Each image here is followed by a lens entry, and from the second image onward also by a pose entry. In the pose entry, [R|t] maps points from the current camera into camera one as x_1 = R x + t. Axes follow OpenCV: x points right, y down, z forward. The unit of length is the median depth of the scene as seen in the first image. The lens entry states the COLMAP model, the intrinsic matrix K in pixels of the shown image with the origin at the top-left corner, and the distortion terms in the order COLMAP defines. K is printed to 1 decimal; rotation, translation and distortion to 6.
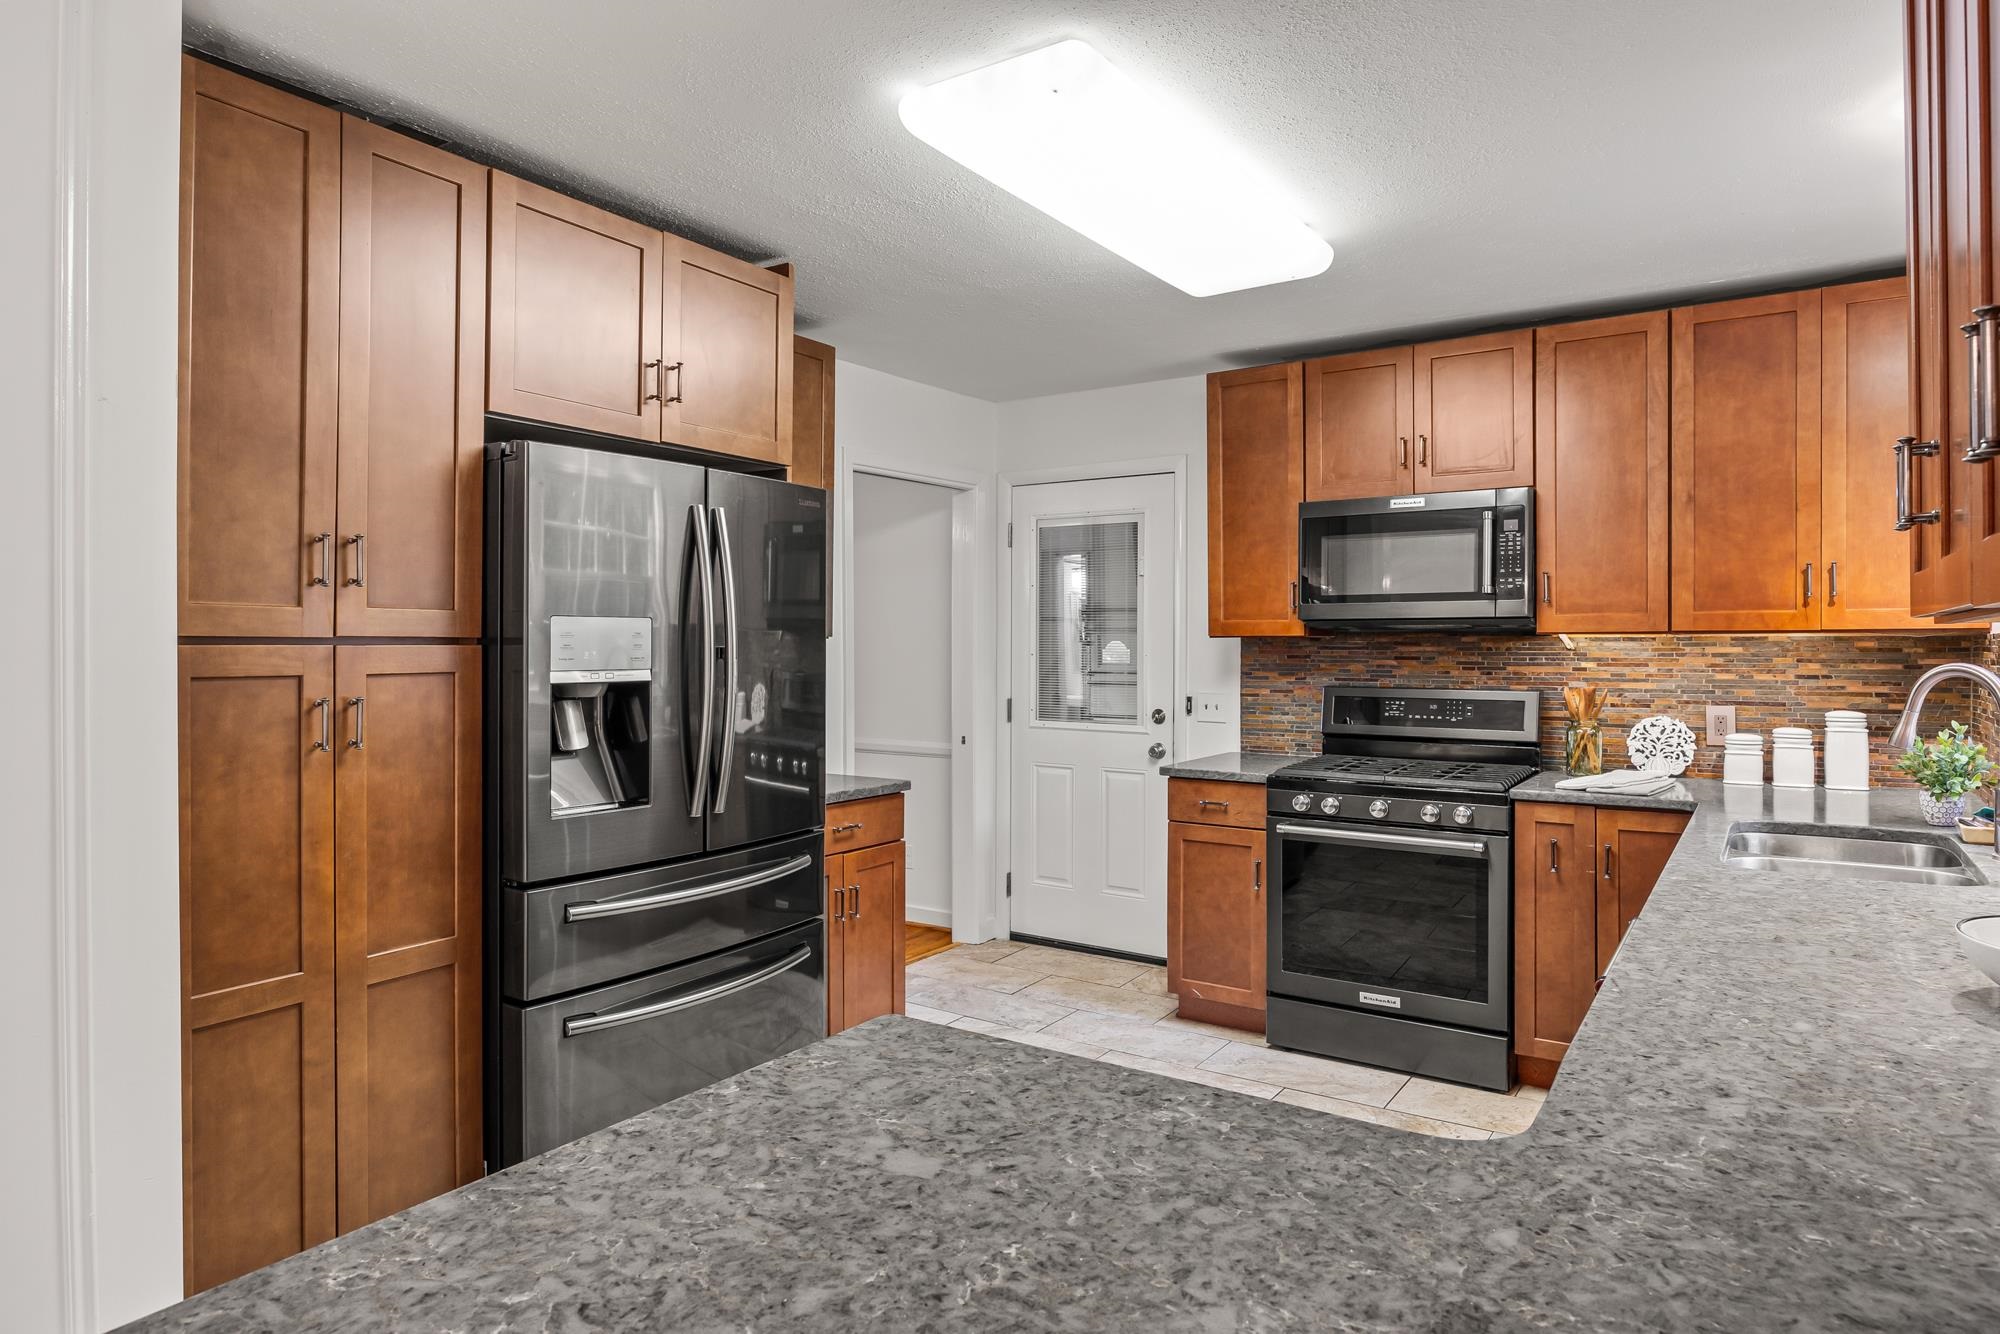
lens RADIAL K [[1161.8, 0, 1008.9], [0, 1161.8, 651.6], [0, 0, 1]] dist [-0.018260, 0.001595]
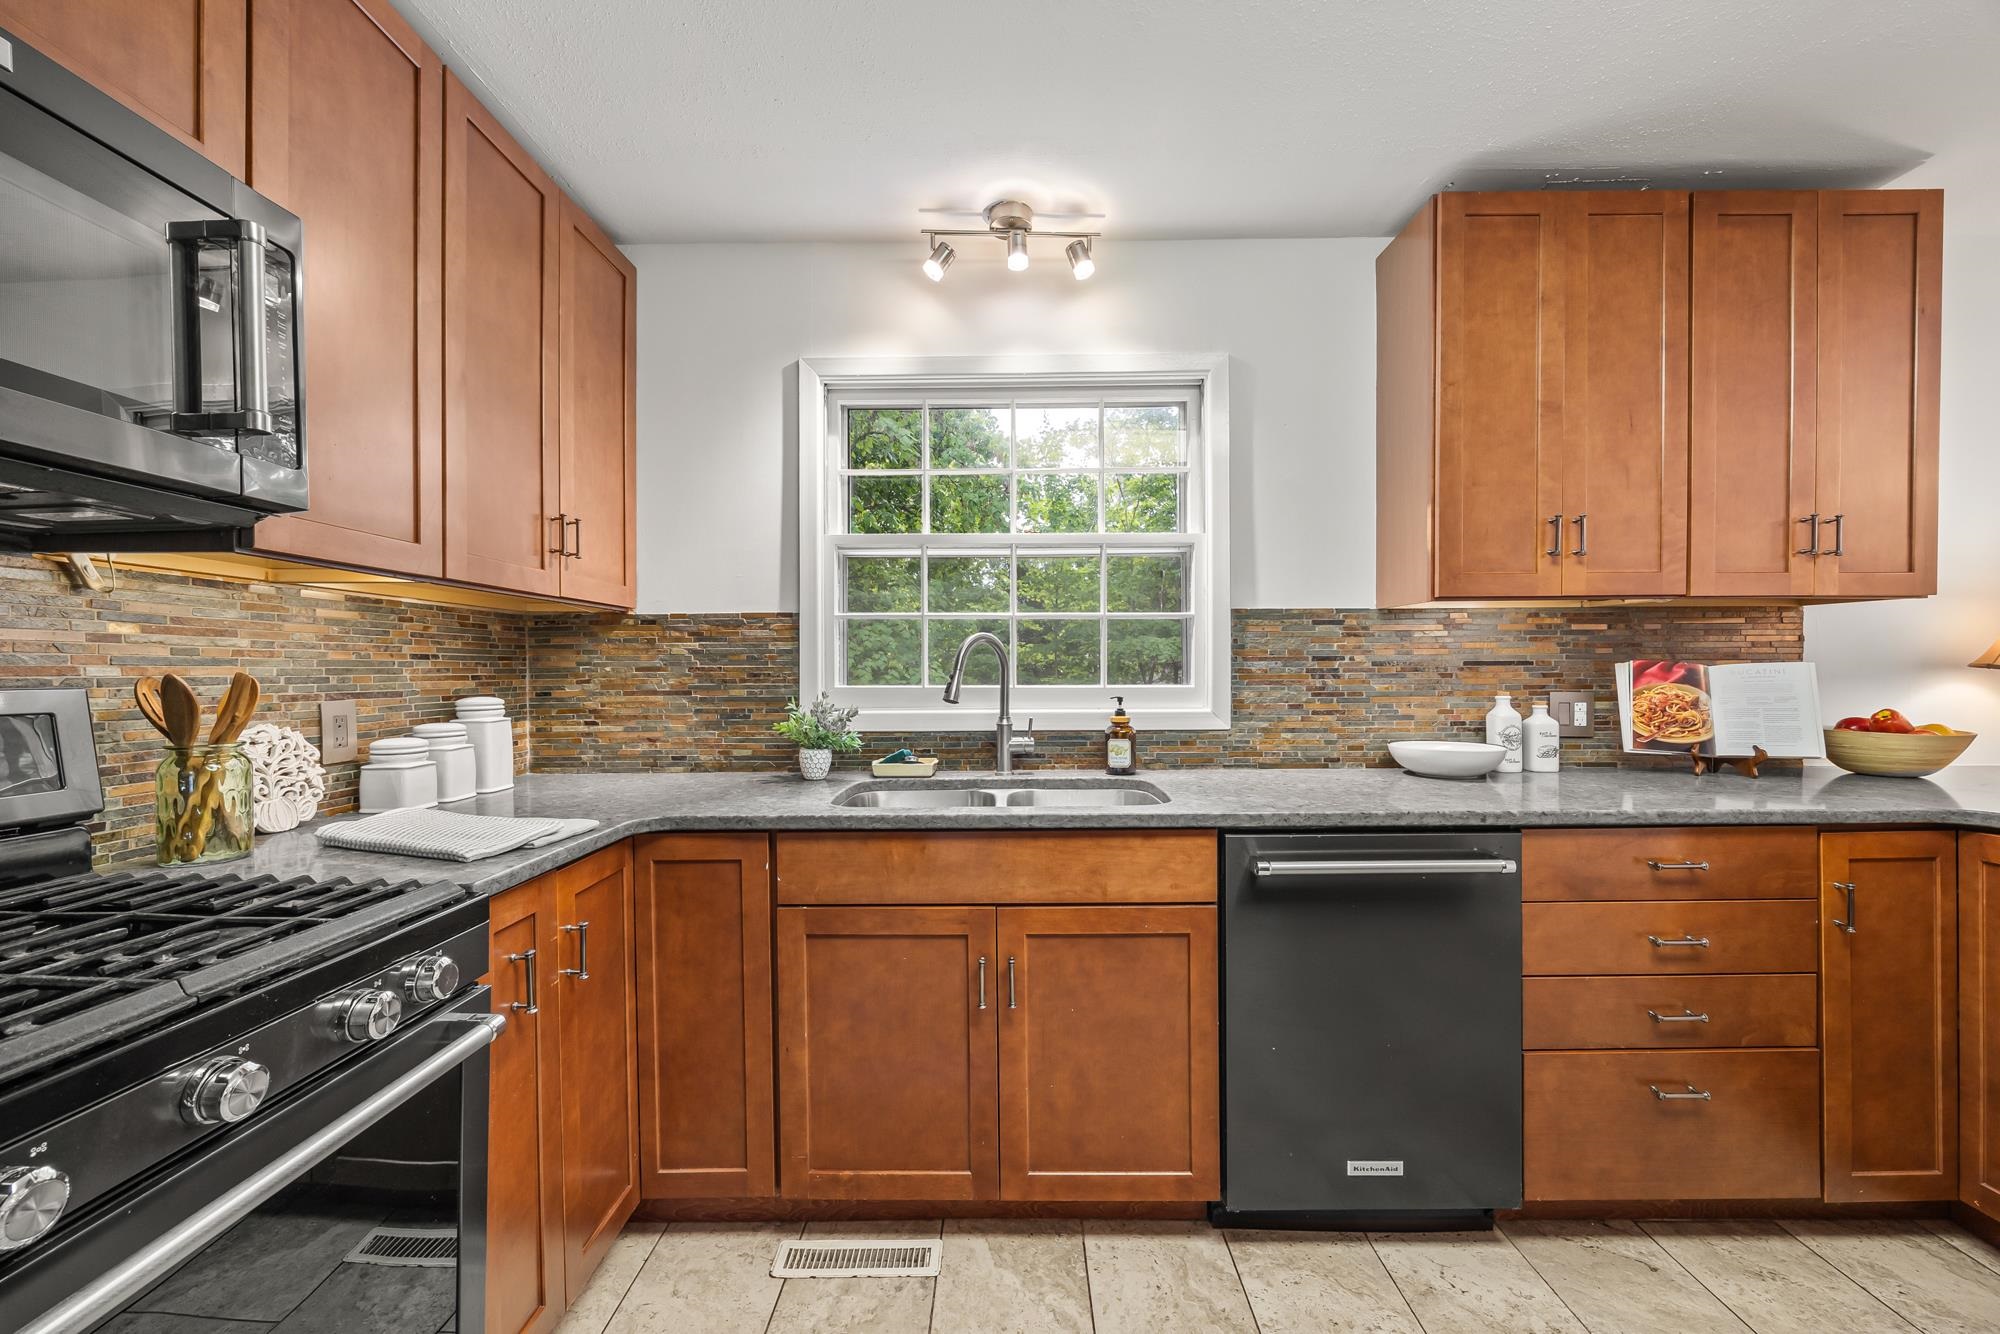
lens RADIAL K [[767.7, 0, 1014.5], [0, 767.7, 677.2], [0, 0, 1]] dist [-0.006459, 0.000436]
pose [[-0.550296, -0.002824, 0.834965, 0.056469], [0.009931, 0.999901, 0.009926, 0.034371], [-0.834910, 0.013754, -0.550214, 0.951134]]
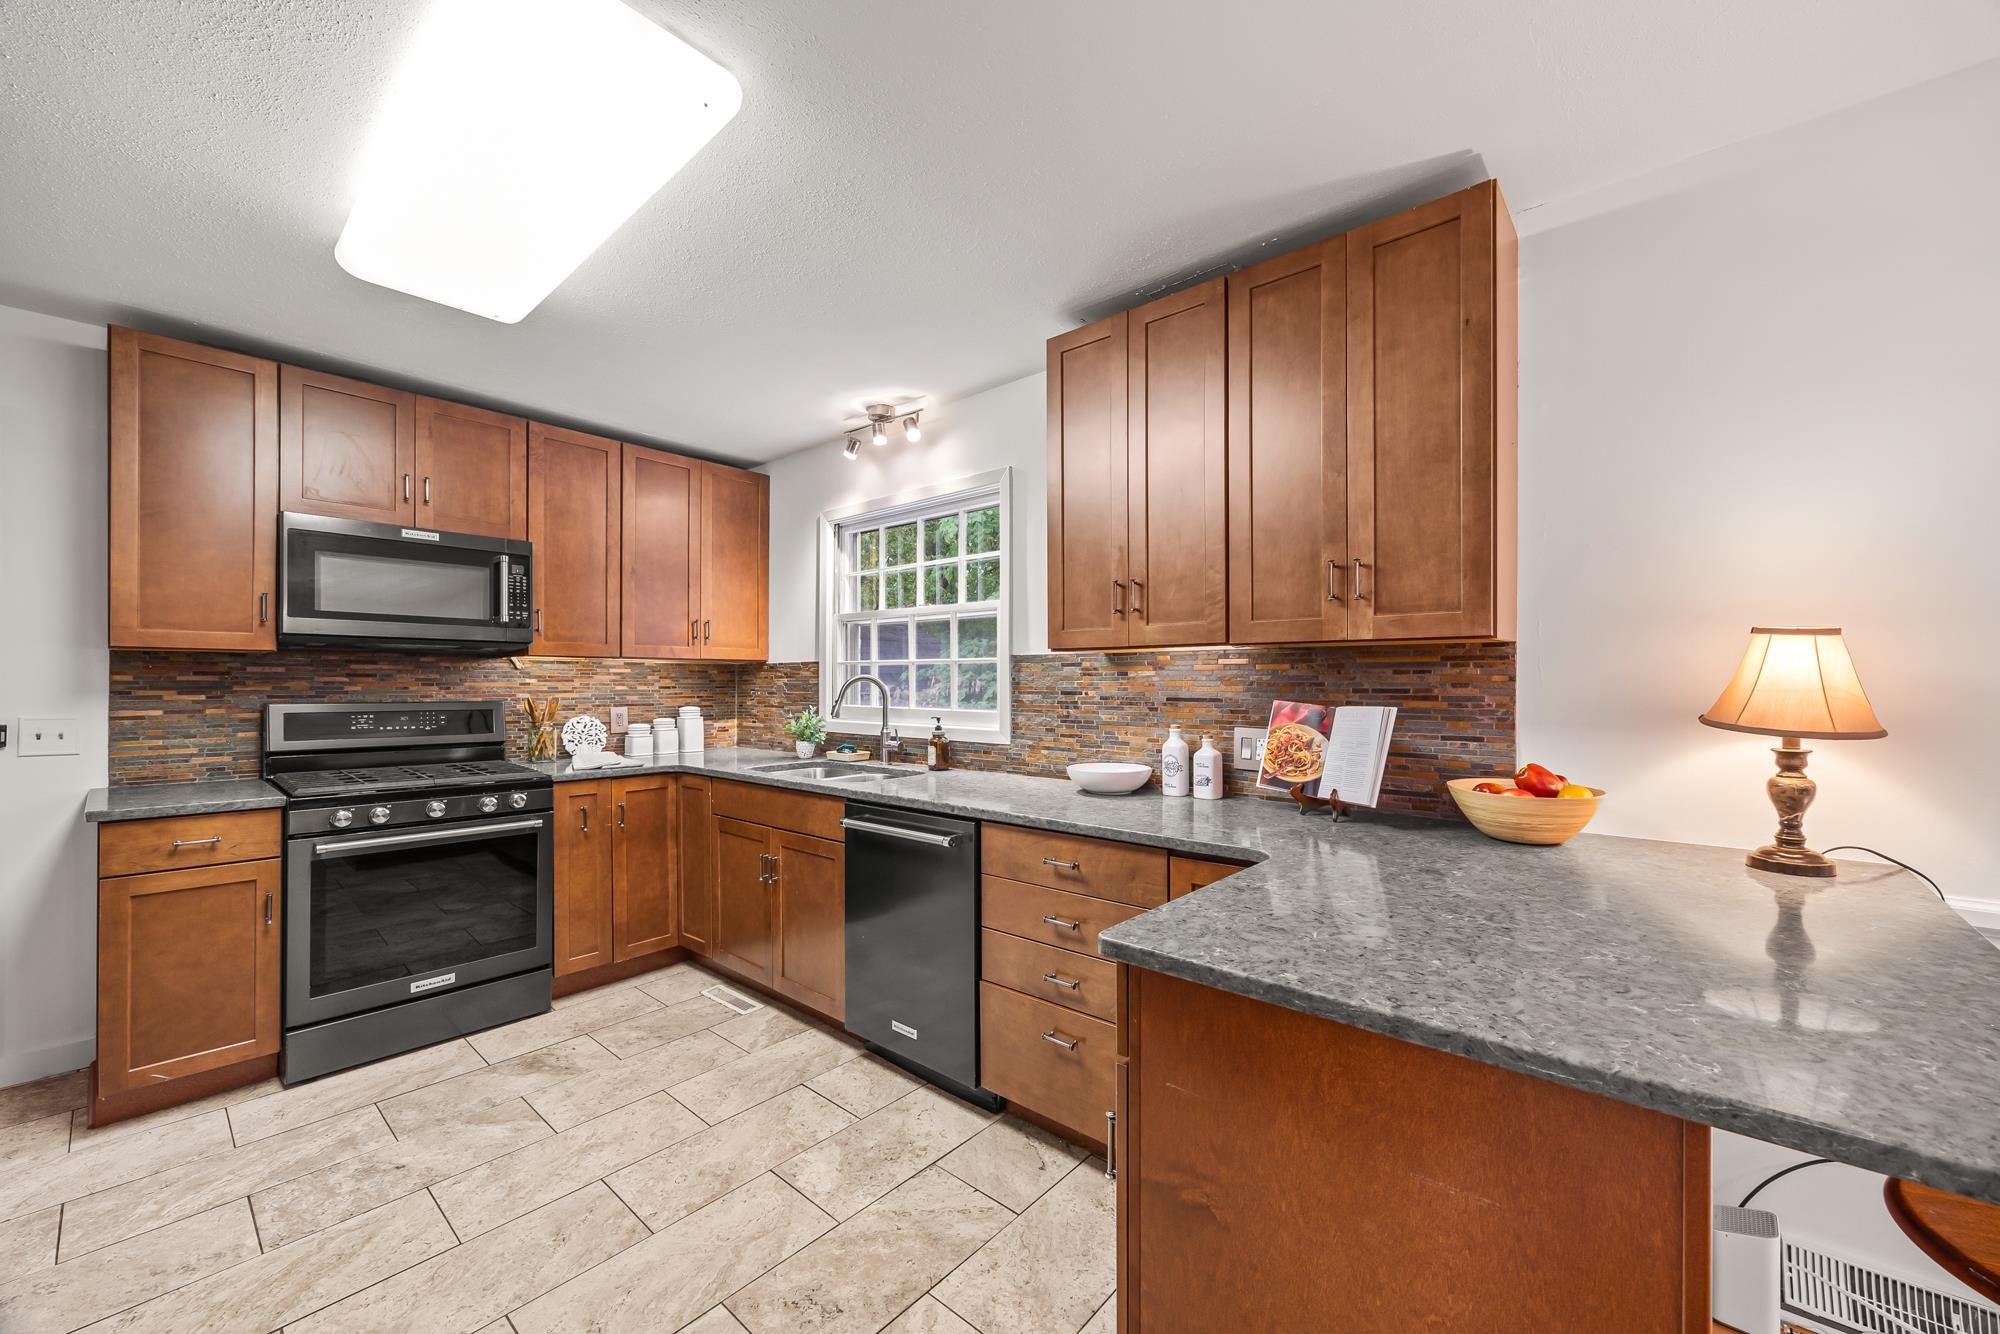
lens RADIAL K [[767.7, 0, 1010.4], [0, 767.7, 681.9], [0, 0, 1]] dist [-0.006459, 0.000436]
pose [[0.115753, 0.001910, 0.993276, -0.347106], [0.003363, 0.999992, -0.002315, 0.018217], [-0.993272, 0.003608, 0.115745, 0.377109]]
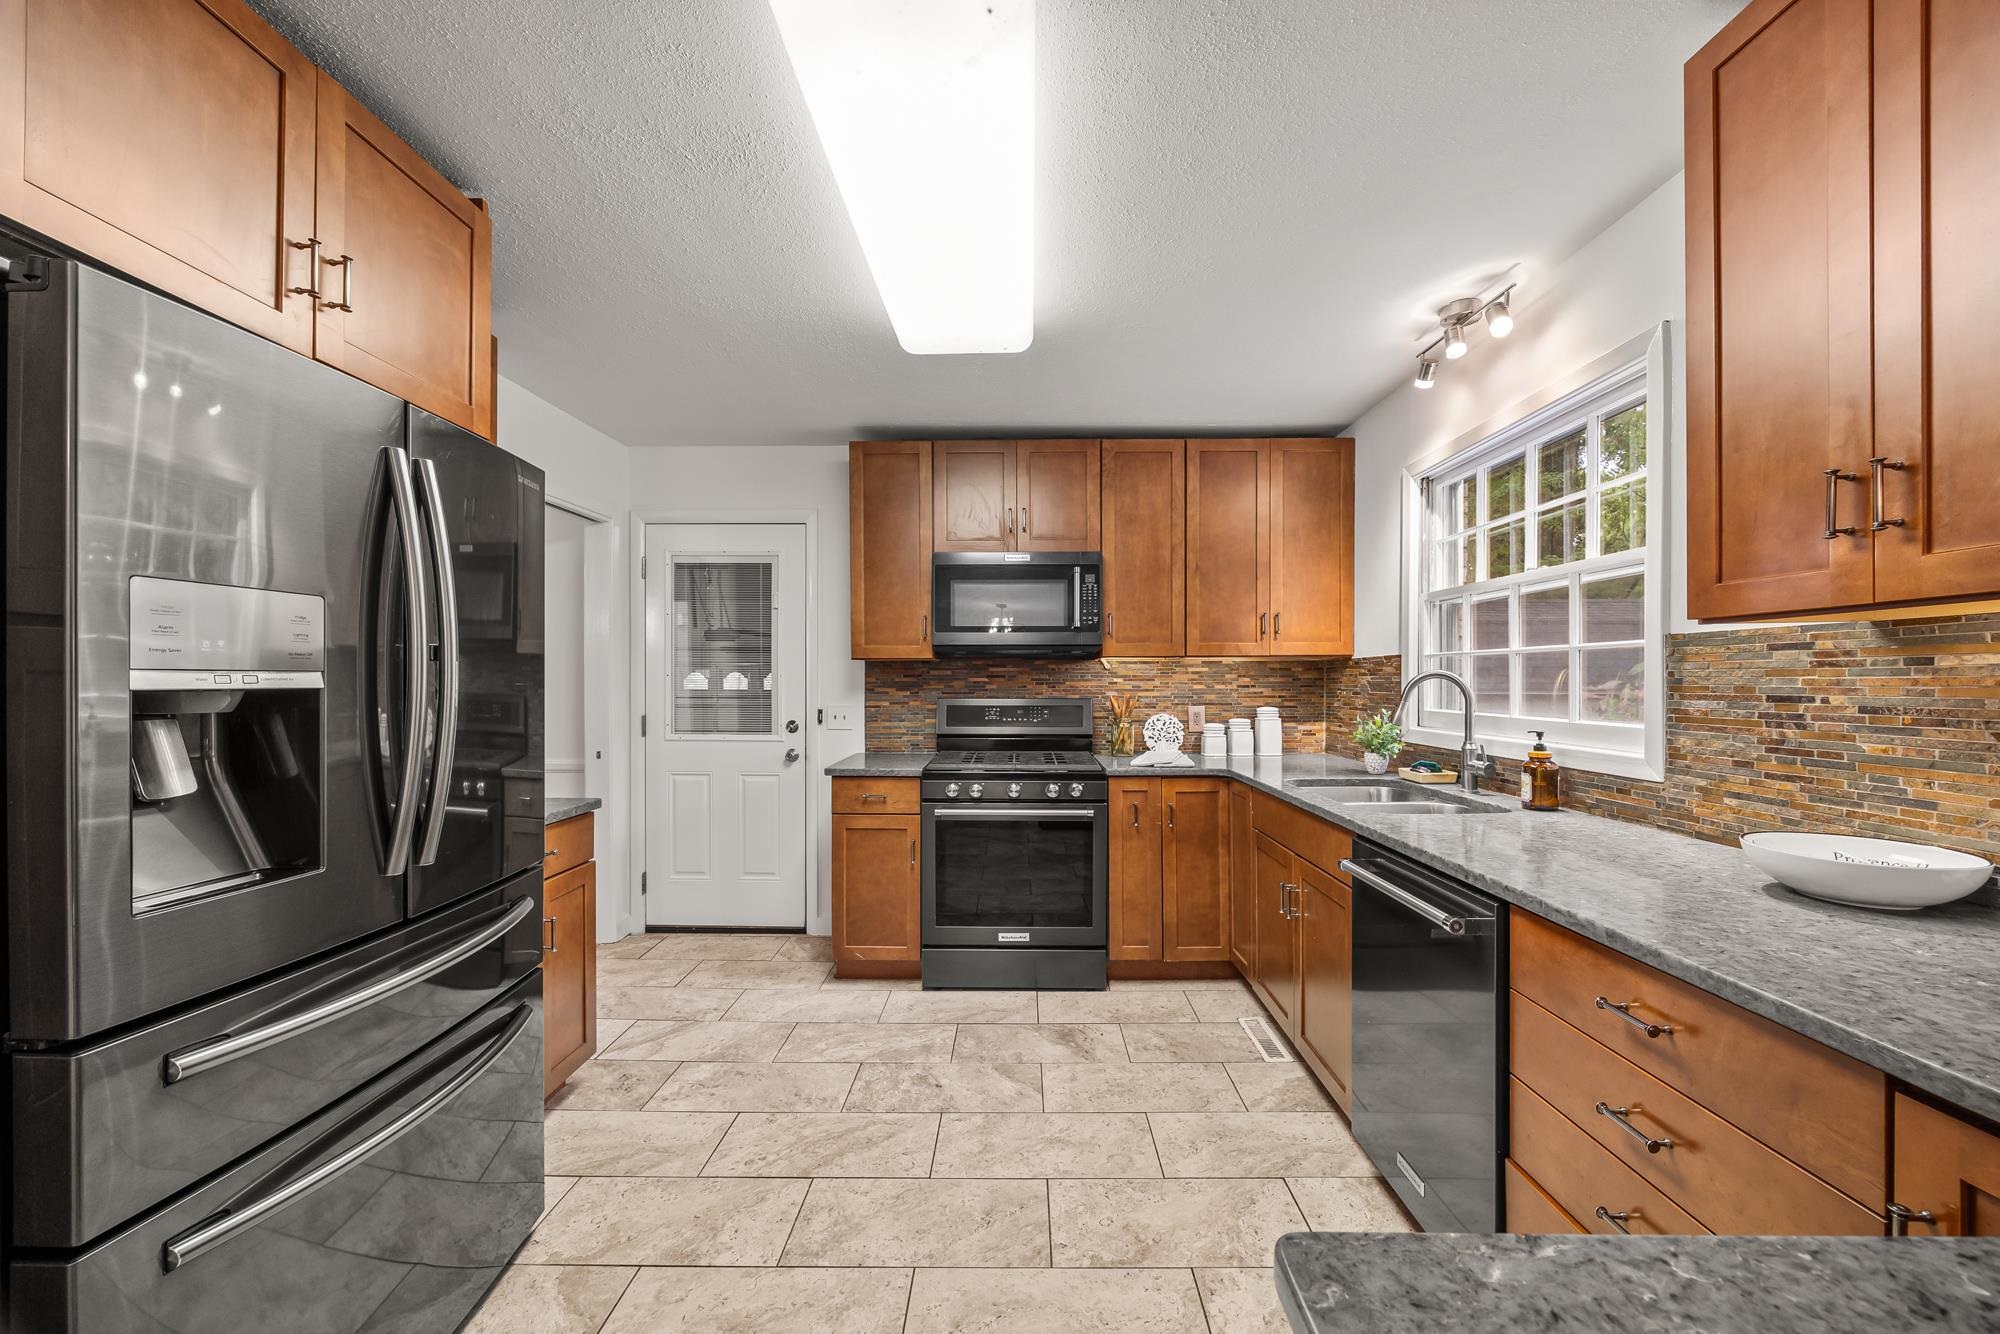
lens RADIAL K [[767.7, 0, 1007.9], [0, 767.7, 688.4], [0, 0, 1]] dist [-0.006459, 0.000436]
pose [[0.839316, -0.006529, 0.543605, -0.154702], [0.004645, 0.999978, 0.004838, 0.018085], [-0.543625, -0.001535, 0.839327, 0.288277]]
